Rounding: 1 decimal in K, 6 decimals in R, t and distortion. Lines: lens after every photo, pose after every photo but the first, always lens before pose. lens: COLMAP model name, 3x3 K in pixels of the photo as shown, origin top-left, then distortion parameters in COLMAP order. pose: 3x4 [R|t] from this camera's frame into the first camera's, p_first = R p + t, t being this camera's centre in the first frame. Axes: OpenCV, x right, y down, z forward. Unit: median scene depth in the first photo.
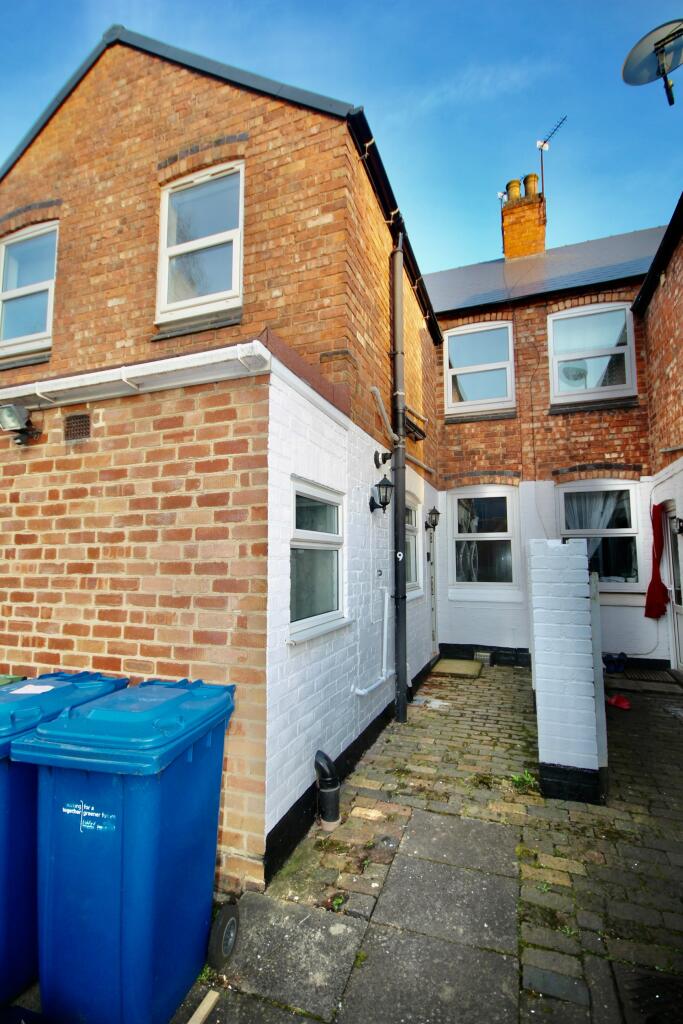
lens RADIAL K [[466.2, 0, 344.0], [0, 466.2, 517.3], [0, 0, 1]] dist [0.000829, -0.002653]
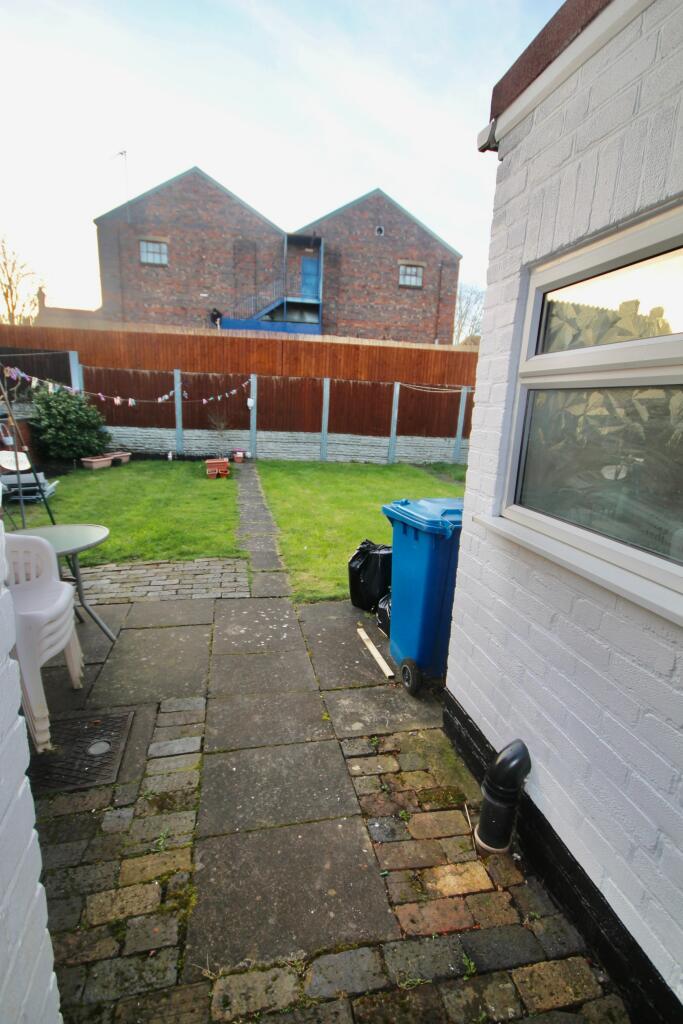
lens RADIAL K [[466.2, 0, 341.1], [0, 466.2, 518.0], [0, 0, 1]] dist [0.000829, -0.002653]
pose [[-0.836281, 0.091296, -0.540647, 0.275336], [0.006305, 0.987576, 0.157014, 0.085247], [0.548265, 0.127899, -0.826467, 0.857353]]
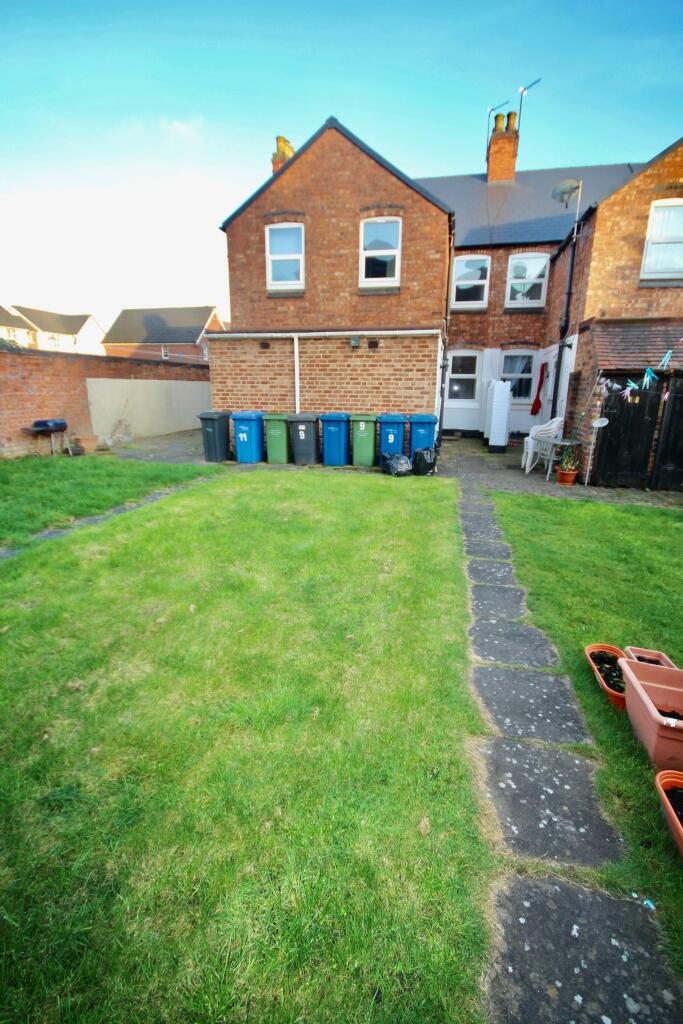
lens RADIAL K [[466.2, 0, 341.7], [0, 466.2, 507.2], [0, 0, 1]] dist [0.000829, -0.002653]
pose [[0.990063, -0.021066, 0.139035, -0.933458], [-0.026648, 0.942694, 0.332592, -0.146521], [-0.138074, -0.332992, 0.932766, -1.807931]]
